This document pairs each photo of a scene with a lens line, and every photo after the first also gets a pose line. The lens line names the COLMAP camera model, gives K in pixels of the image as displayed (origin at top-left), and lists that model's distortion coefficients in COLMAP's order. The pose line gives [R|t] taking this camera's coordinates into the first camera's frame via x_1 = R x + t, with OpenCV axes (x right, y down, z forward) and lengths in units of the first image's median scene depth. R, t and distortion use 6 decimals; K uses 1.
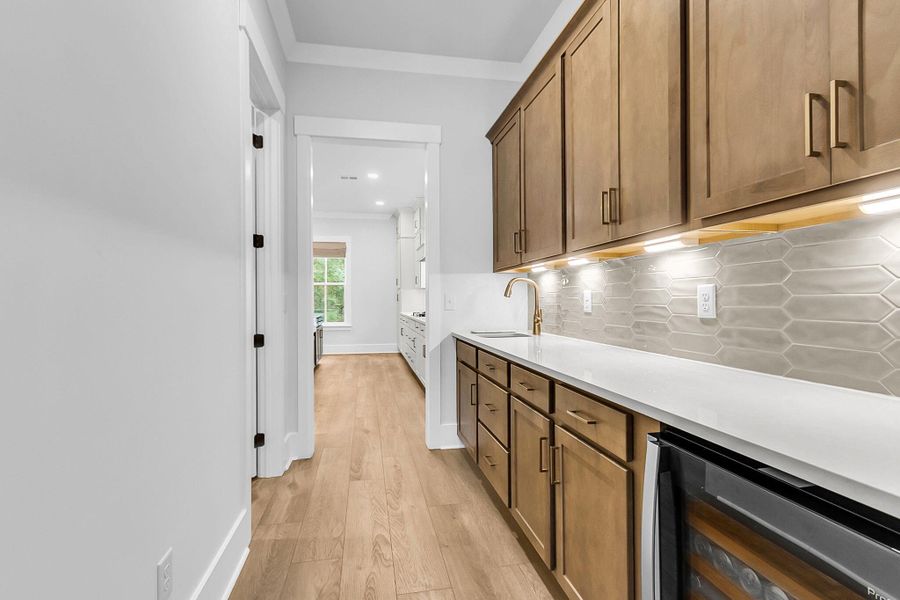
lens RADIAL K [[428.3, 0, 449.0], [0, 428.3, 298.9], [0, 0, 1]] dist [0.005015, 0.003175]
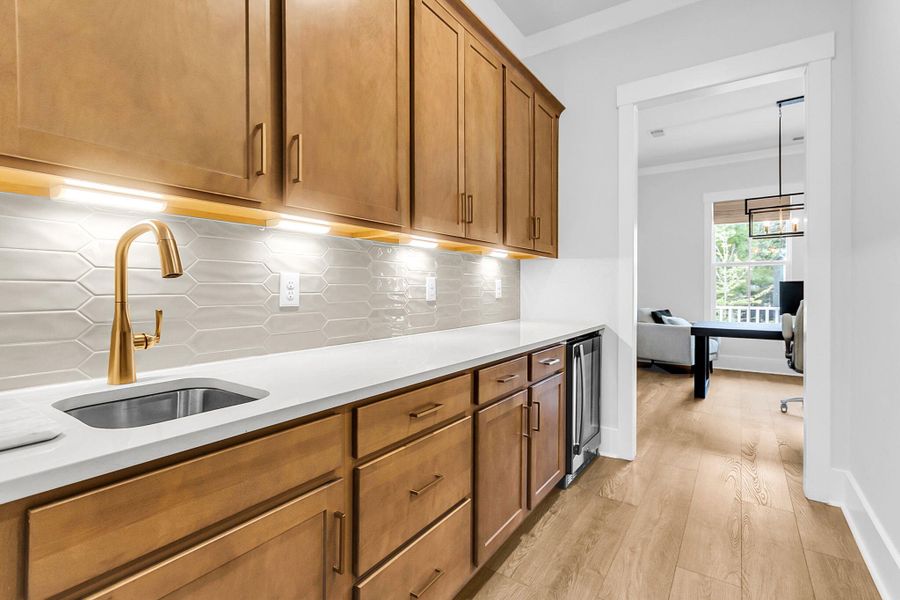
lens RADIAL K [[428.3, 0, 434.9], [0, 428.3, 289.7], [0, 0, 1]] dist [0.005015, 0.003175]
pose [[-0.694691, -0.001586, 0.719306, -0.391745], [-0.003707, 0.999992, -0.001375, 0.008614], [-0.719298, -0.003622, -0.694692, 1.779797]]
